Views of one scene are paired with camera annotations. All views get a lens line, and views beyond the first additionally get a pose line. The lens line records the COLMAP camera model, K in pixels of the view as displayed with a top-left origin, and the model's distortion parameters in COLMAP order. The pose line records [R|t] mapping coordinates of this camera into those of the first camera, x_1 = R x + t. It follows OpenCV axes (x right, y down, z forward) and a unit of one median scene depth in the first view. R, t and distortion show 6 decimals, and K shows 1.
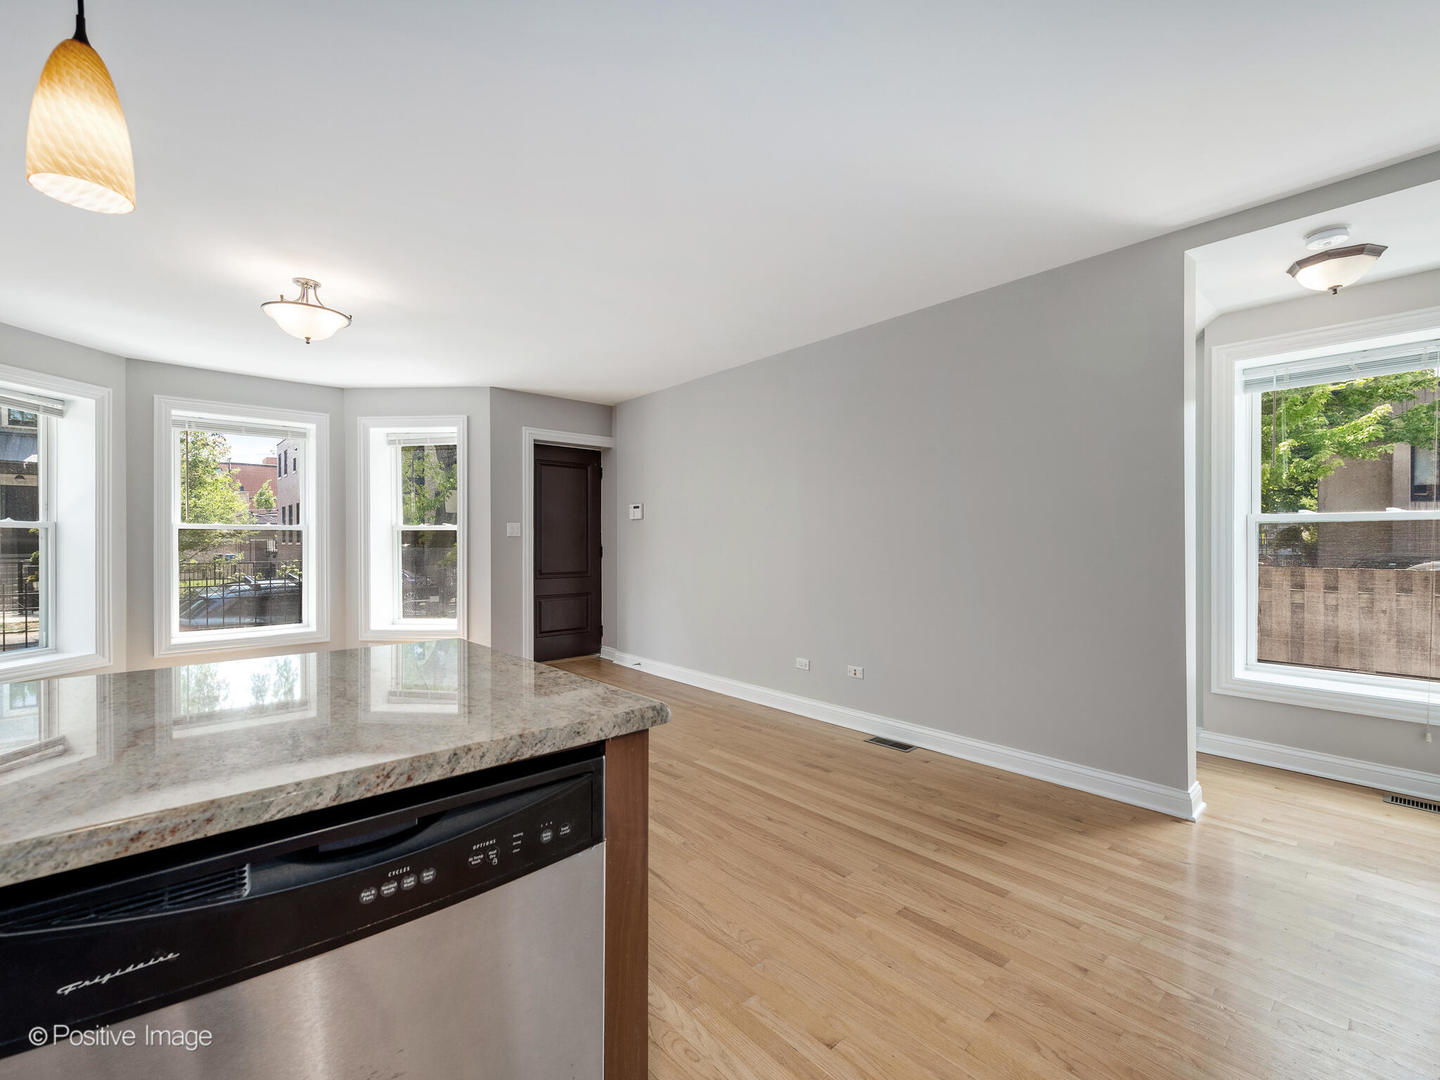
lens RADIAL K [[636.7, 0, 718.0], [0, 636.7, 540.3], [0, 0, 1]] dist [0.015156, -0.002245]
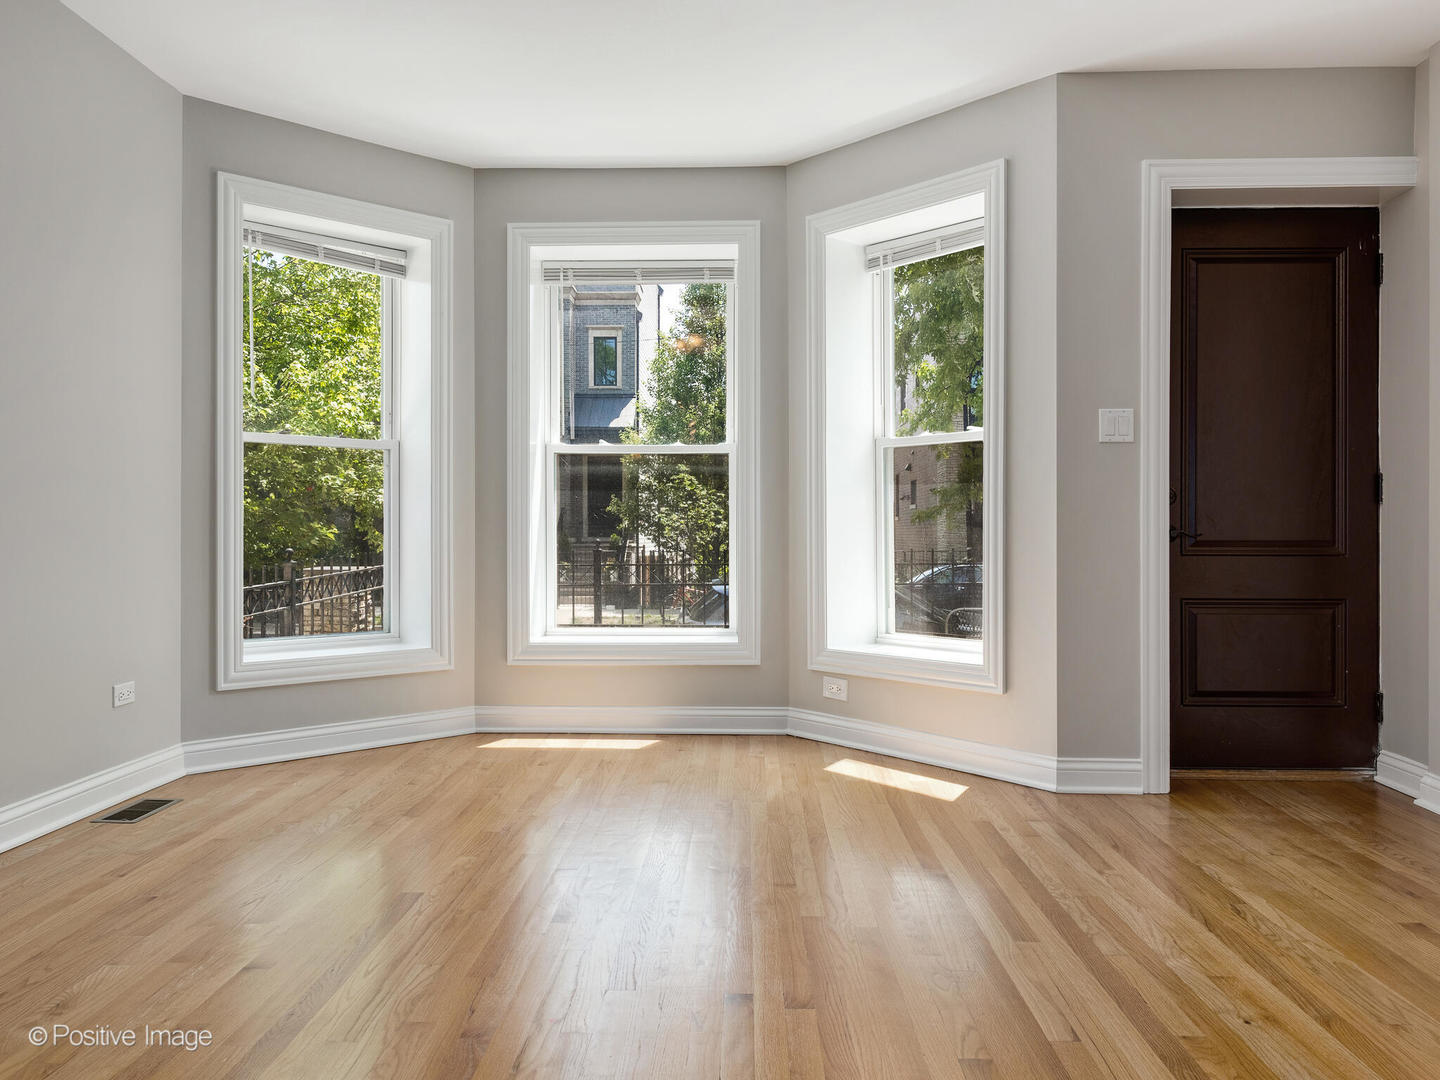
lens RADIAL K [[1078.6, 0, 716.3], [0, 1078.6, 534.8], [0, 0, 1]] dist [0.009943, 0.000836]
pose [[0.727800, 0.004414, -0.685776, -0.040984], [-0.001251, 0.999986, 0.005109, 0.048022], [0.685789, -0.002860, 0.727795, 0.342702]]
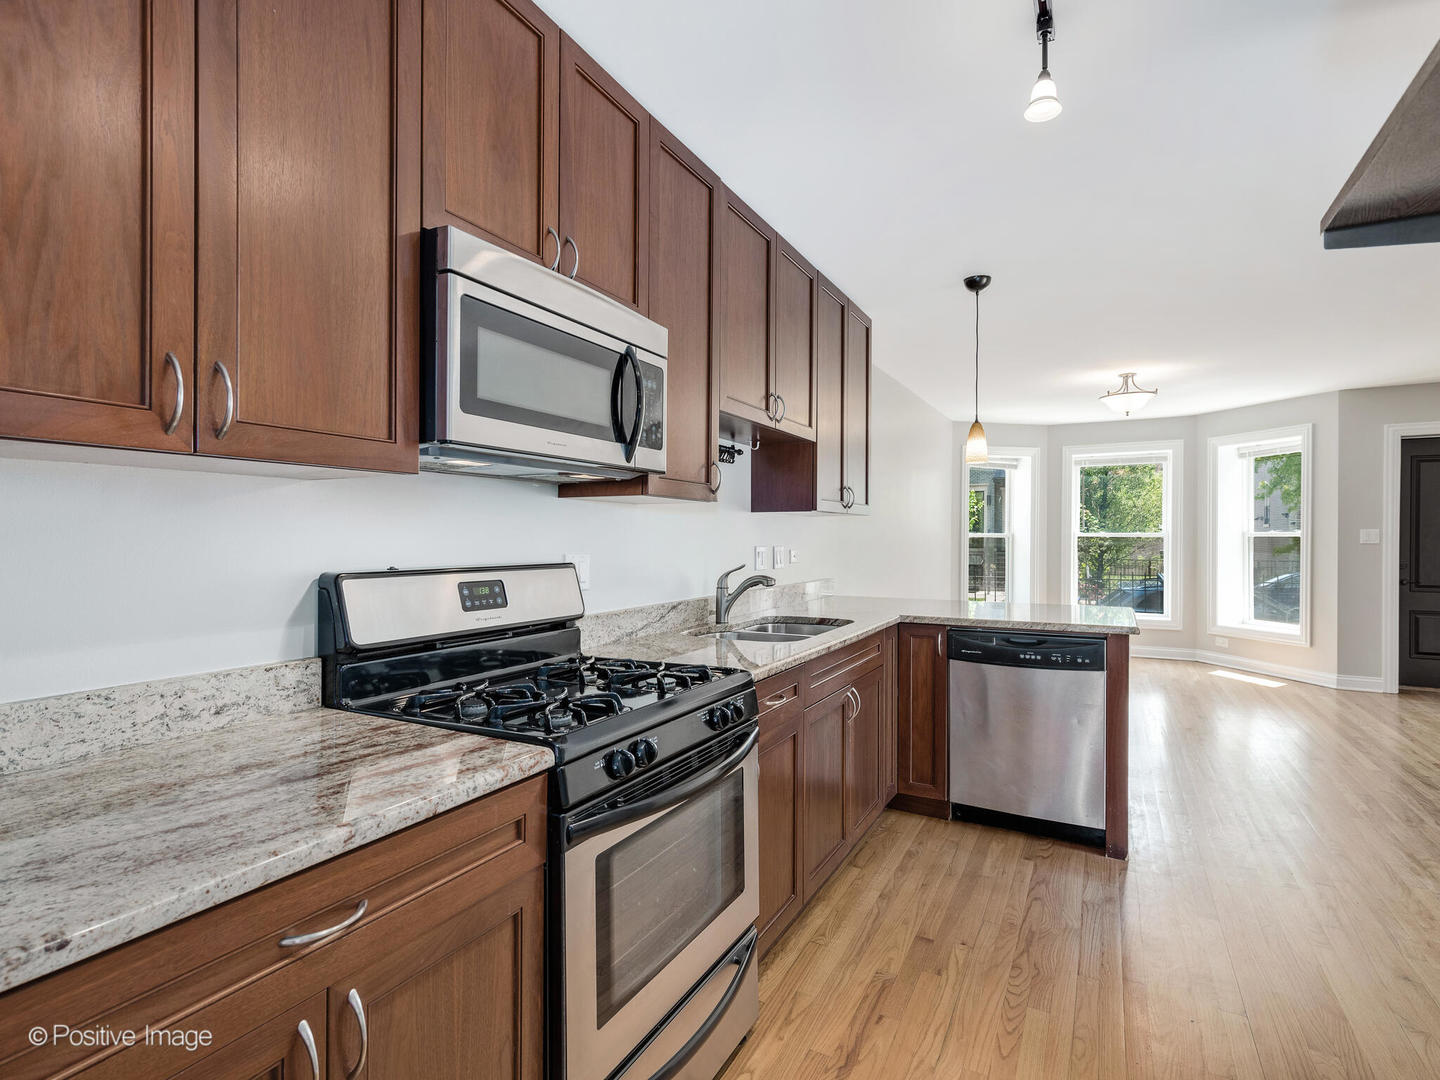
lens RADIAL K [[727.4, 0, 721.1], [0, 727.4, 546.1], [0, 0, 1]] dist [0.008689, -0.001071]
pose [[0.347335, 0.012856, -0.937653, 0.358768], [0.000663, 0.999902, 0.013955, -0.018519], [0.937741, -0.005469, 0.347293, -0.269076]]
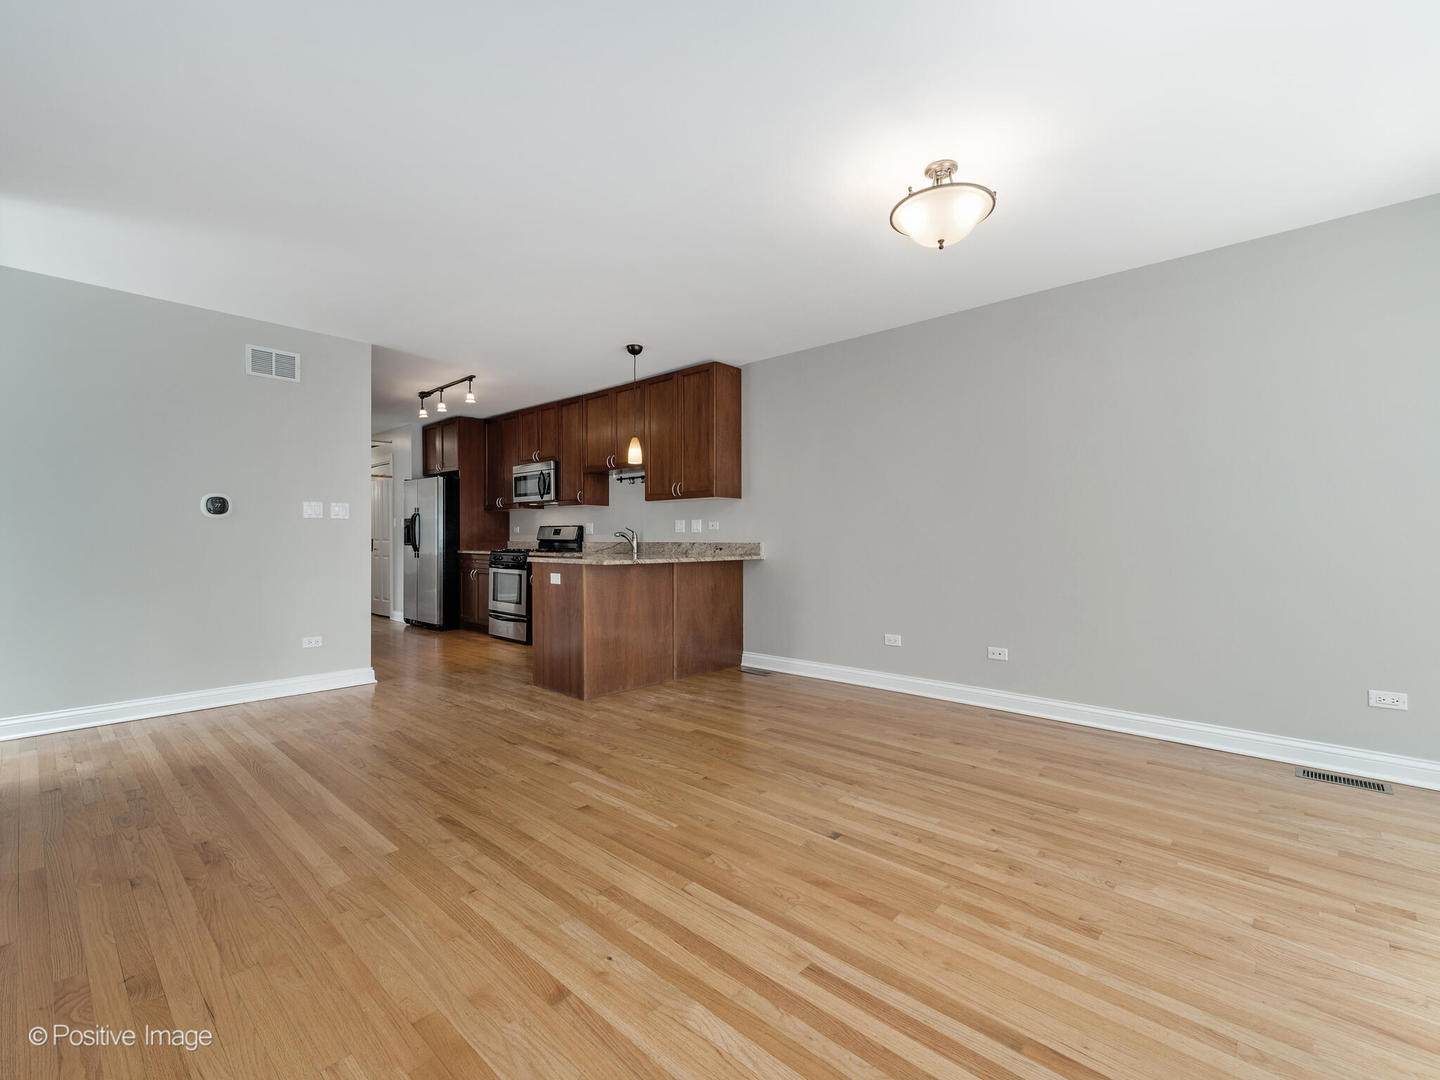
lens RADIAL K [[636.7, 0, 725.1], [0, 636.7, 533.6], [0, 0, 1]] dist [0.015156, -0.002245]
pose [[-0.994539, -0.000064, -0.104364, -0.179673], [0.000826, 0.999964, -0.008489, 0.021452], [0.104361, -0.008529, -0.994503, 1.017553]]
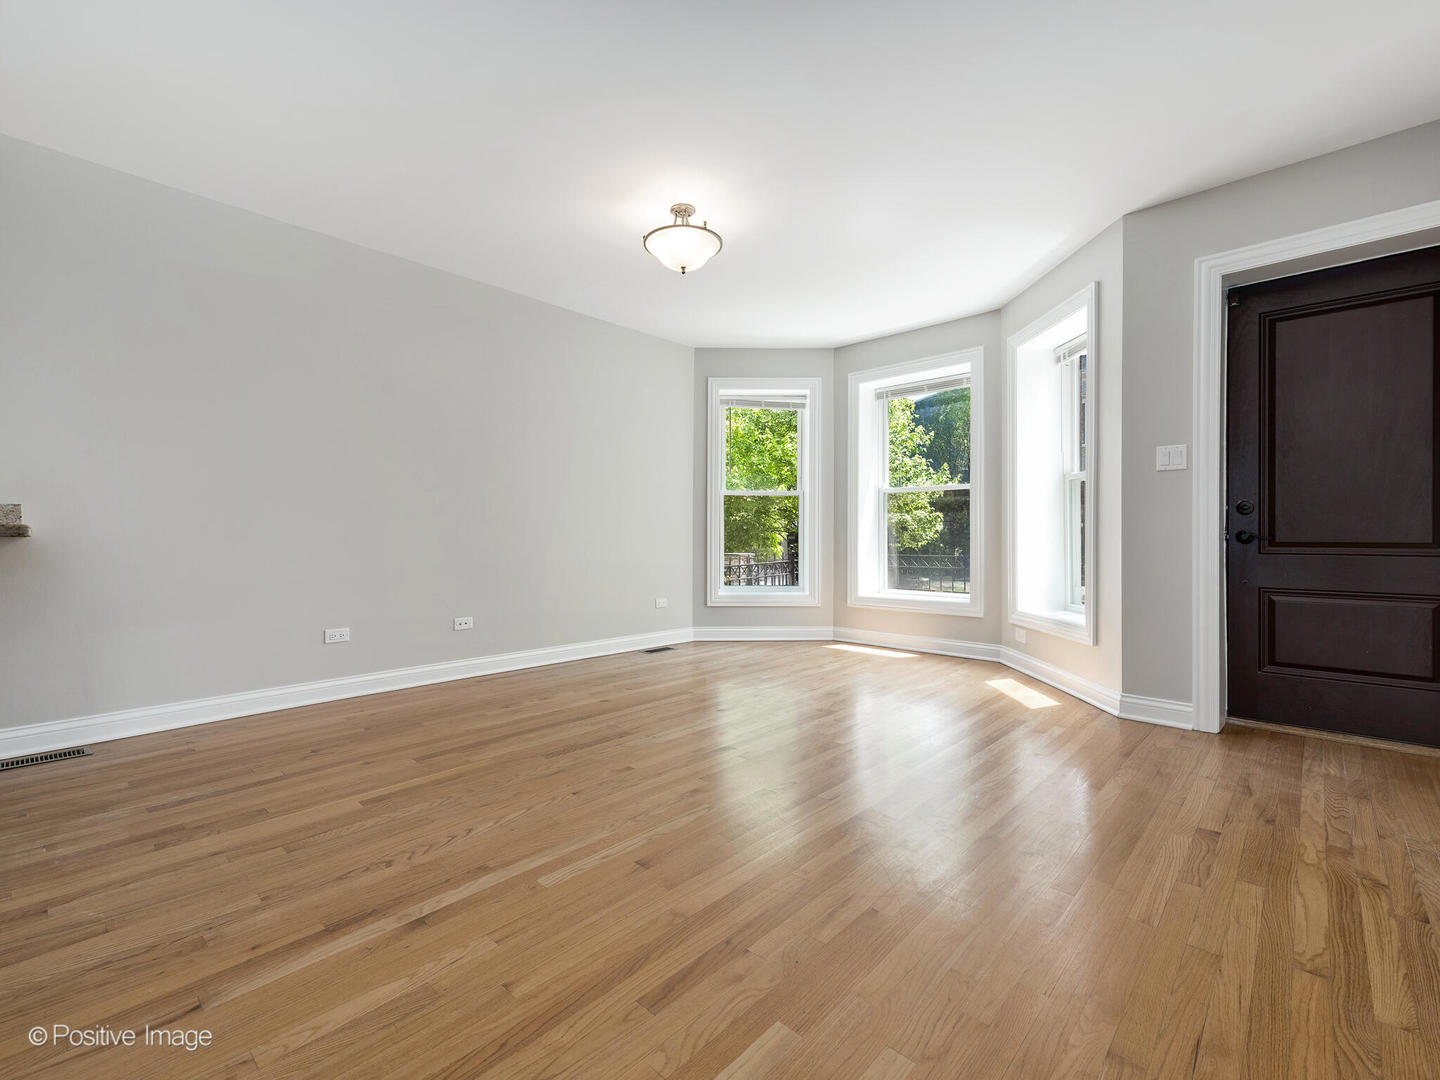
lens RADIAL K [[636.7, 0, 724.7], [0, 636.7, 539.1], [0, 0, 1]] dist [0.015156, -0.002245]
pose [[0.101012, 0.004779, -0.994874, 0.185209], [-0.000325, 0.999989, 0.004771, 0.050055], [0.994885, -0.000159, 0.101012, 0.567831]]
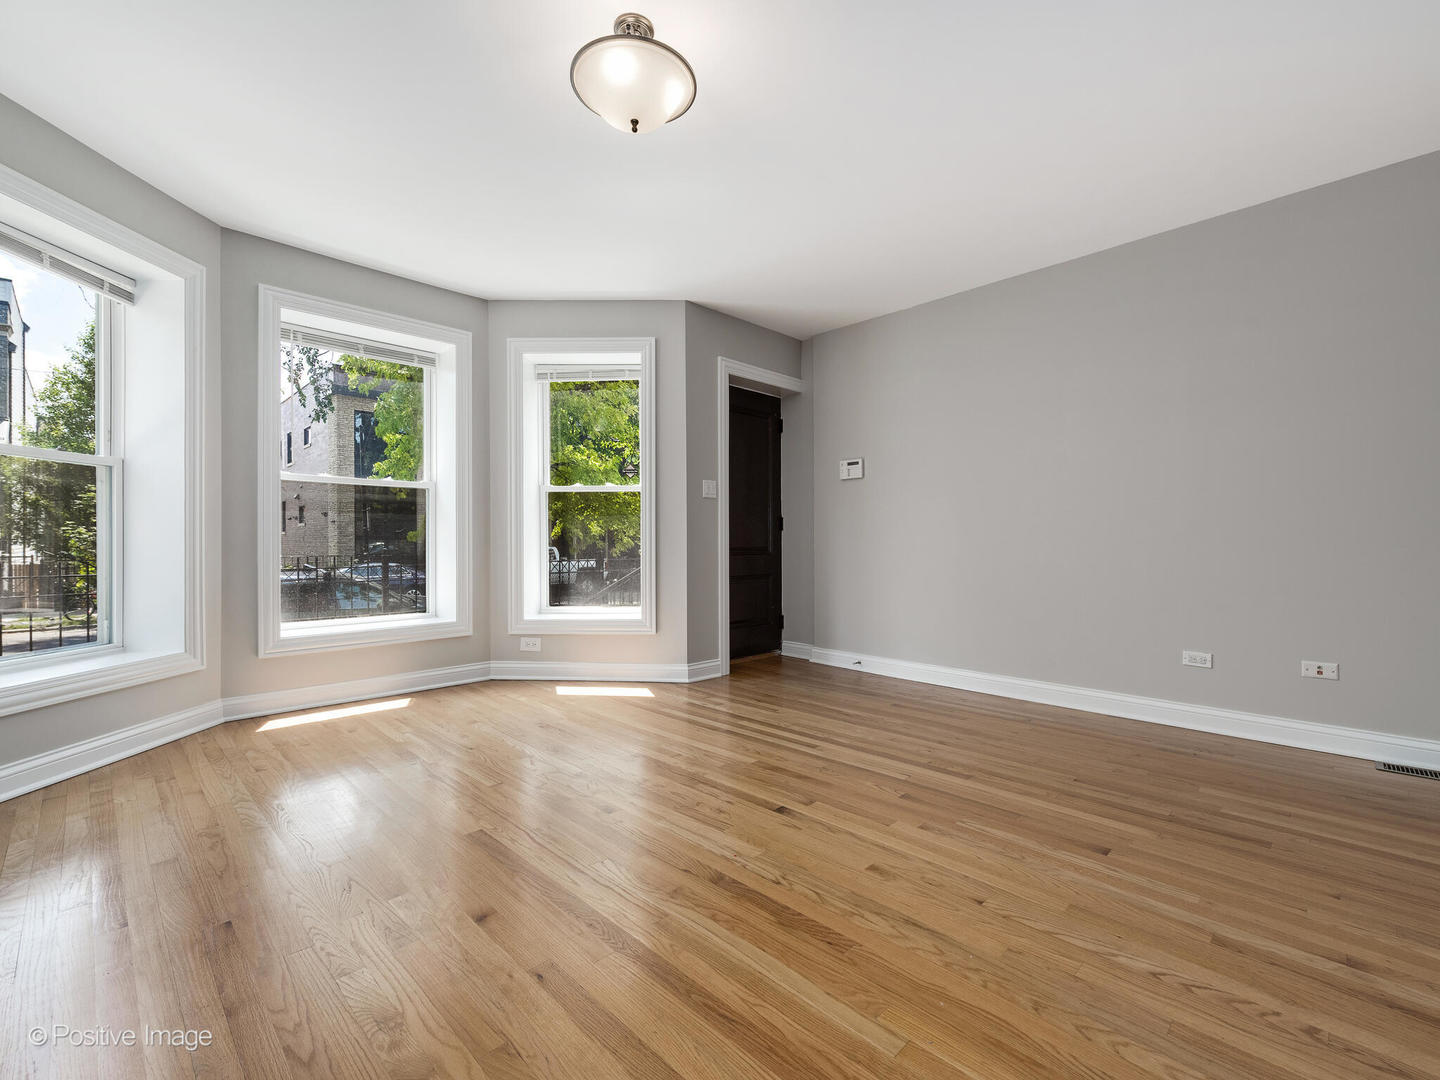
lens RADIAL K [[636.7, 0, 721.6], [0, 636.7, 538.6], [0, 0, 1]] dist [0.015156, -0.002245]
pose [[0.998317, 0.001085, 0.057980, -0.350527], [-0.000863, 0.999992, -0.003851, 0.045957], [-0.057983, 0.003794, 0.998310, 0.231644]]
